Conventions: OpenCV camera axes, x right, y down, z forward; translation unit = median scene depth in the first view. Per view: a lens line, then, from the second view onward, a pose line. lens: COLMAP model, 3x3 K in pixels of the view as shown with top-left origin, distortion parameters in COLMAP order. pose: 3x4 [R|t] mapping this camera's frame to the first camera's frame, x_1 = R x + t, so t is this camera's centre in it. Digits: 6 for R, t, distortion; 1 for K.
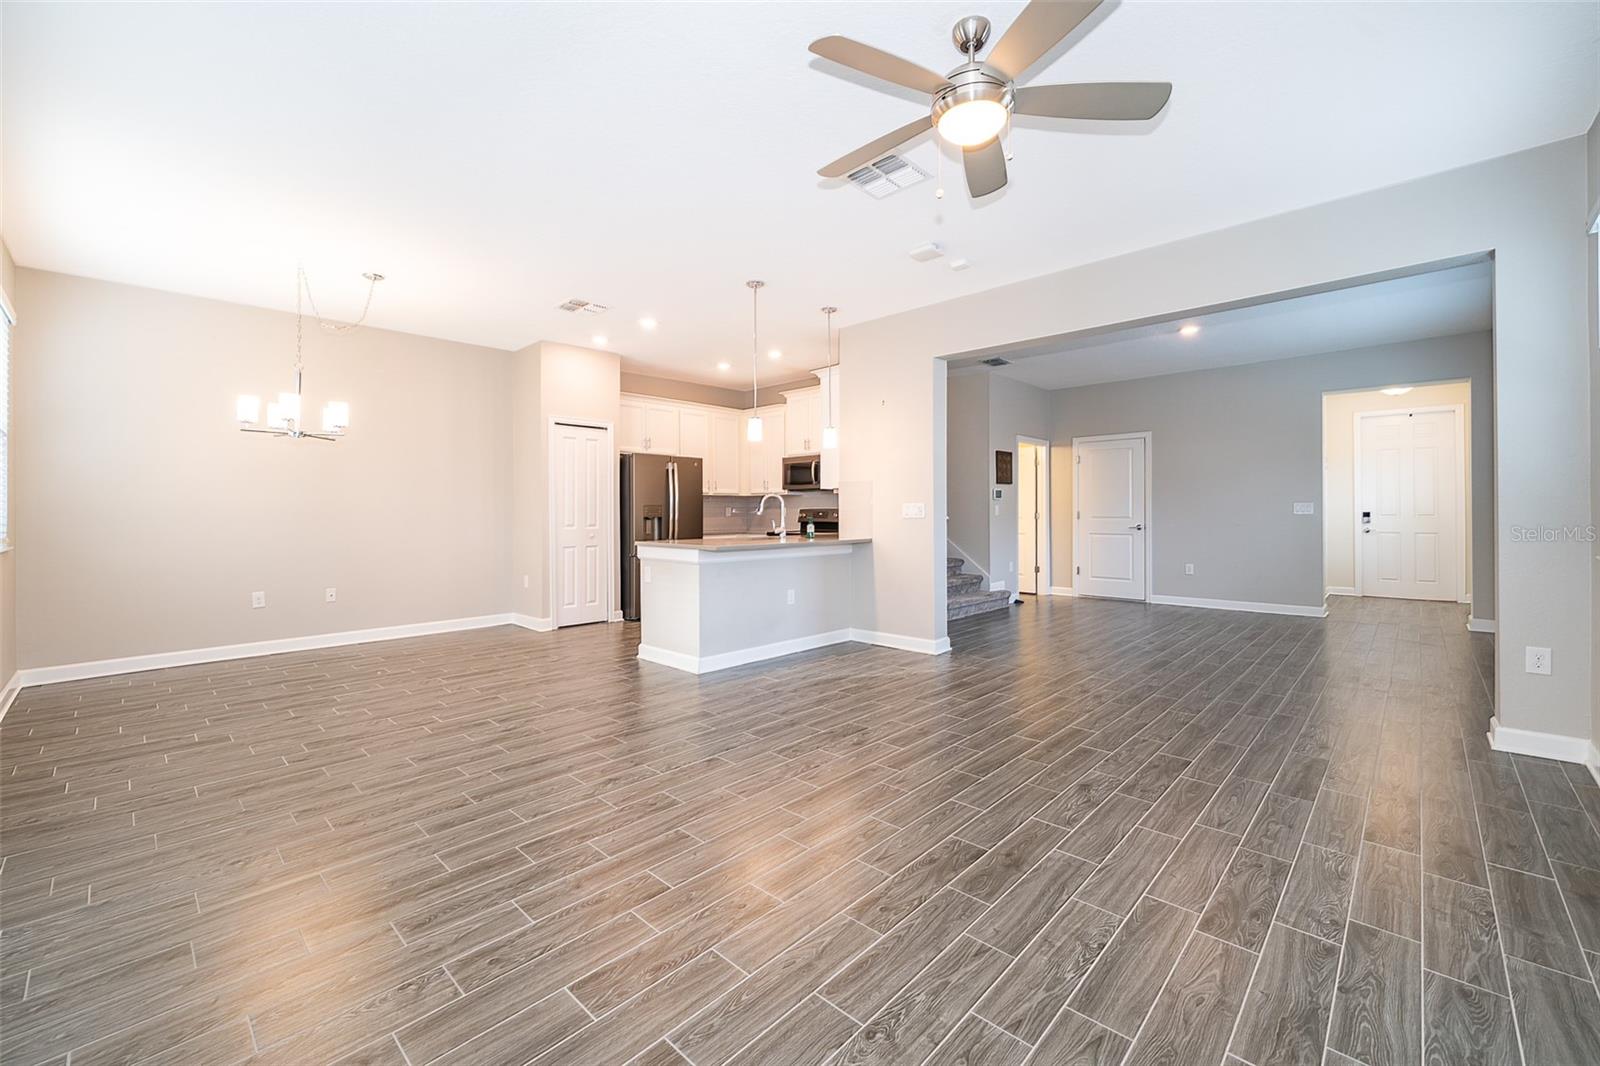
lens RADIAL K [[650.2, 0, 797.5], [0, 650.2, 510.1], [0, 0, 1]] dist [-0.000810, -0.000233]
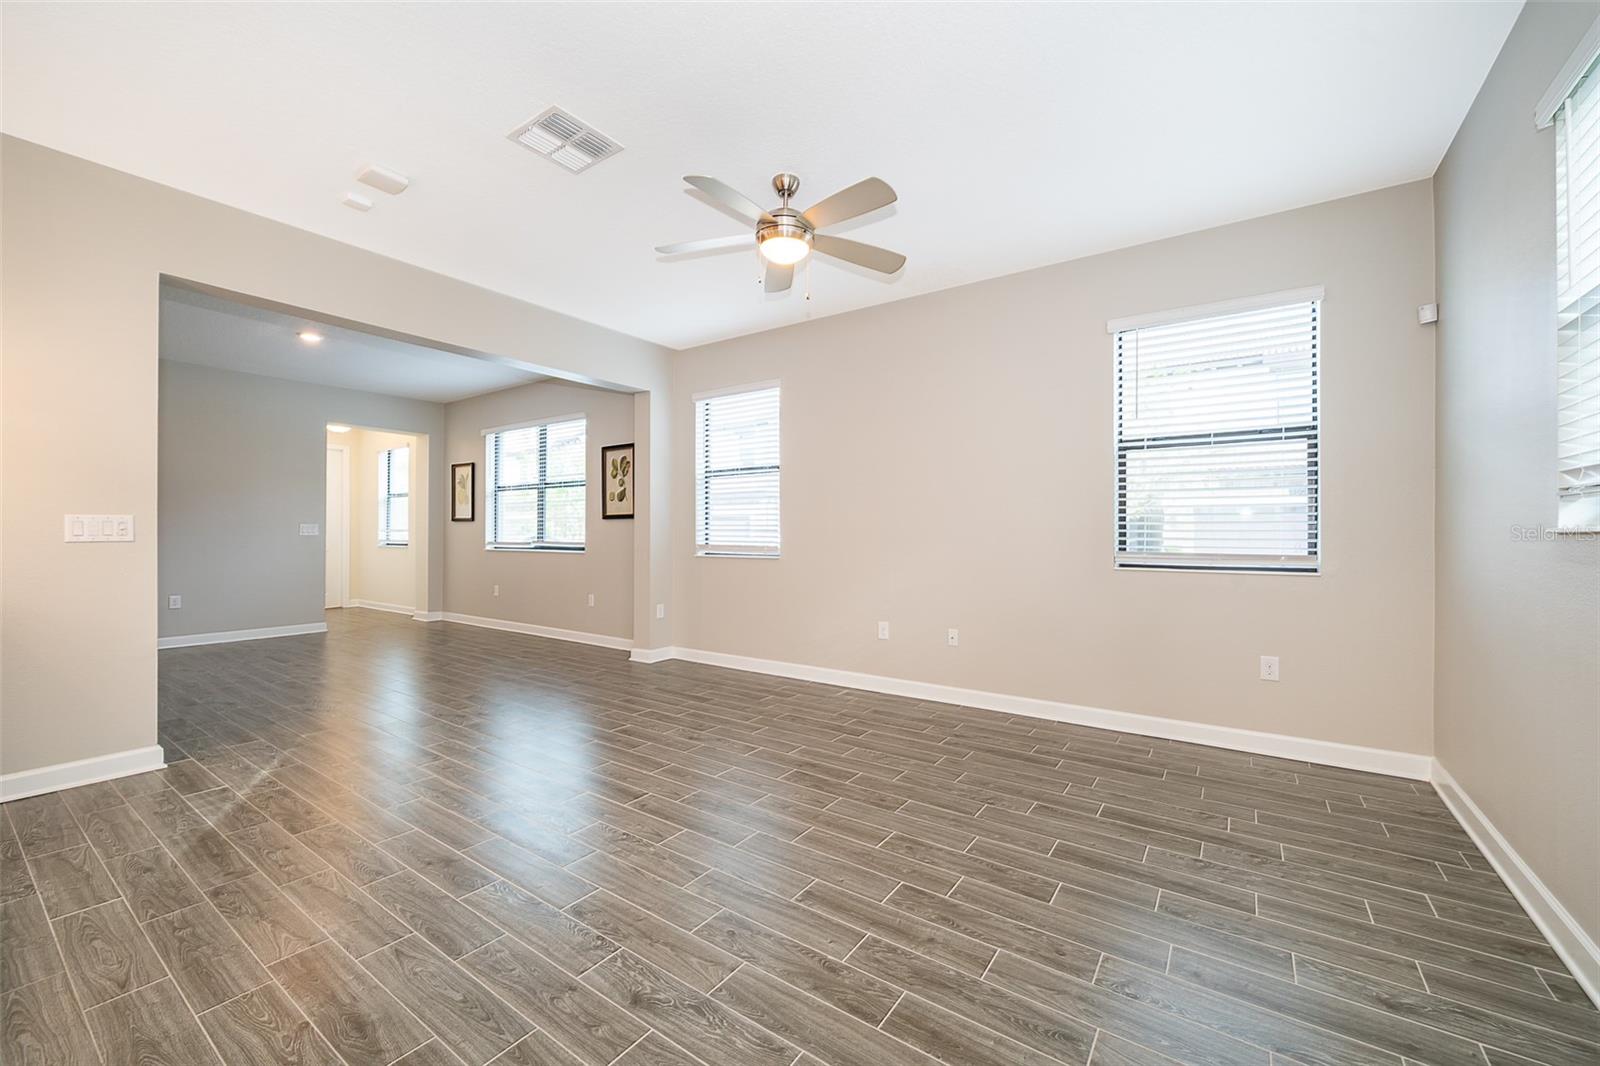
lens RADIAL K [[636.0, 0, 799.2], [0, 636.0, 530.4], [0, 0, 1]] dist [-0.001717, 0.000553]
pose [[-0.148485, 0.008809, 0.988875, -0.852314], [-0.007651, 0.999920, -0.010056, 0.007259], [-0.988885, -0.009059, -0.148406, 0.936655]]
